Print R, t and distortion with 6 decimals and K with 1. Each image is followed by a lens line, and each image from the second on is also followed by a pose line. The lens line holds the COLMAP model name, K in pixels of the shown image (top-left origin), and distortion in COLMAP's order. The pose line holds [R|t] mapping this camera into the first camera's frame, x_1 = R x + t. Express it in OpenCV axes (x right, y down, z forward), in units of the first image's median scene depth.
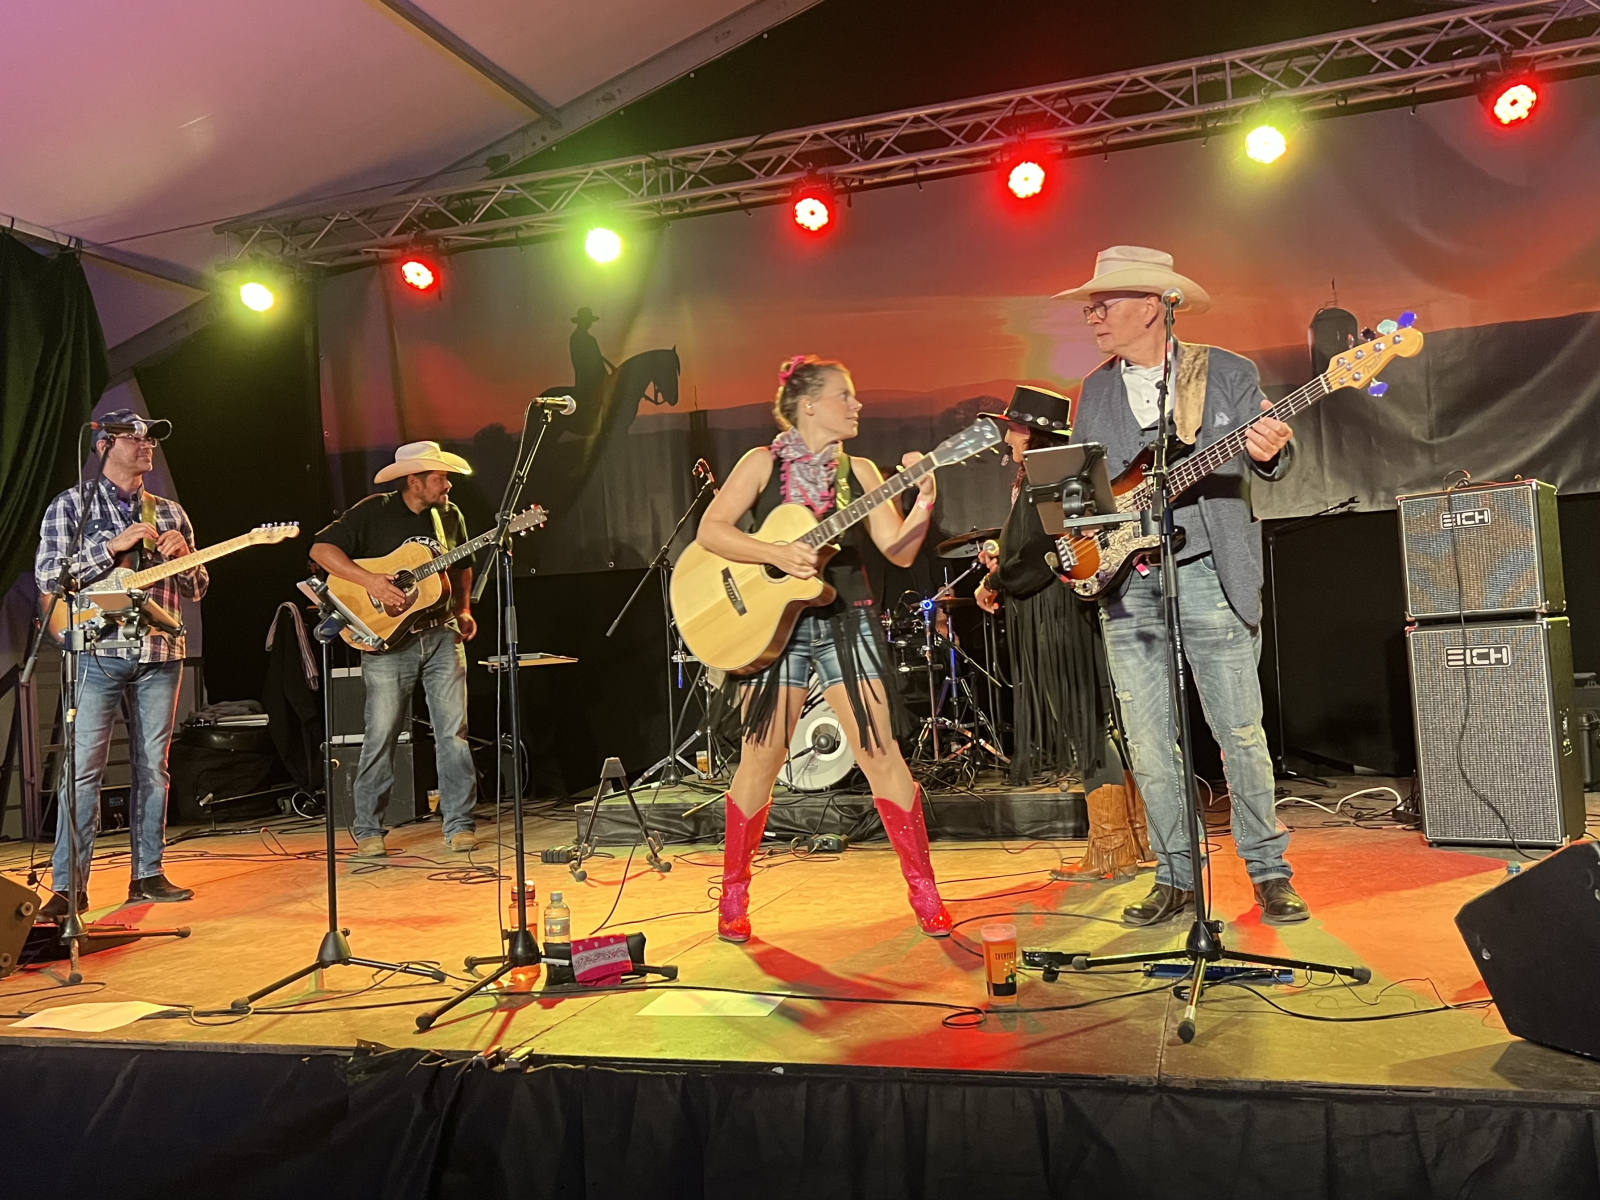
lens RADIAL K [[1595.1, 0, 800.0], [0, 1595.1, 600.0], [0, 0, 1]] dist [0.036011, 0.030229]
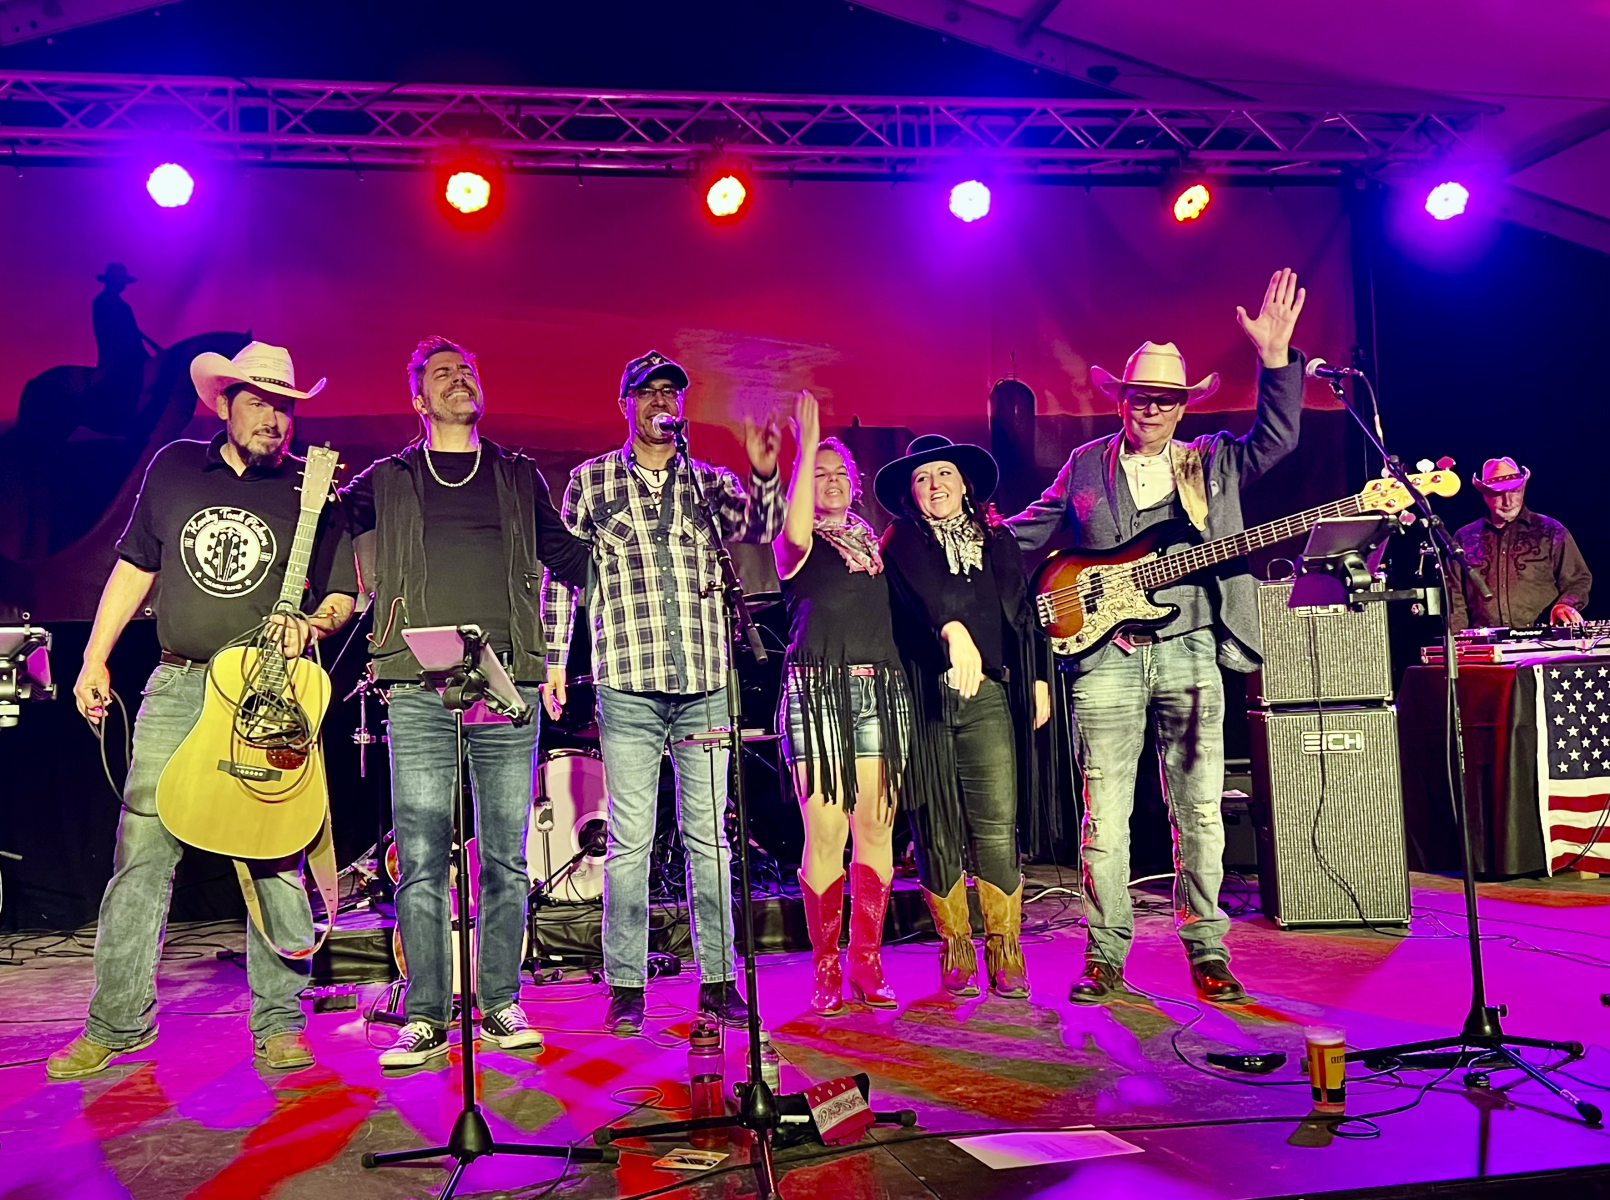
lens RADIAL K [[1805.2, 0, 805.0], [0, 1805.2, 600.0], [0, 0, 1]] dist [0.205213, -0.507598]
pose [[0.867943, 0.052218, 0.493911, -0.298871], [-0.026261, 0.997892, -0.059353, 0.016280], [-0.495969, 0.038544, 0.867484, 0.119759]]
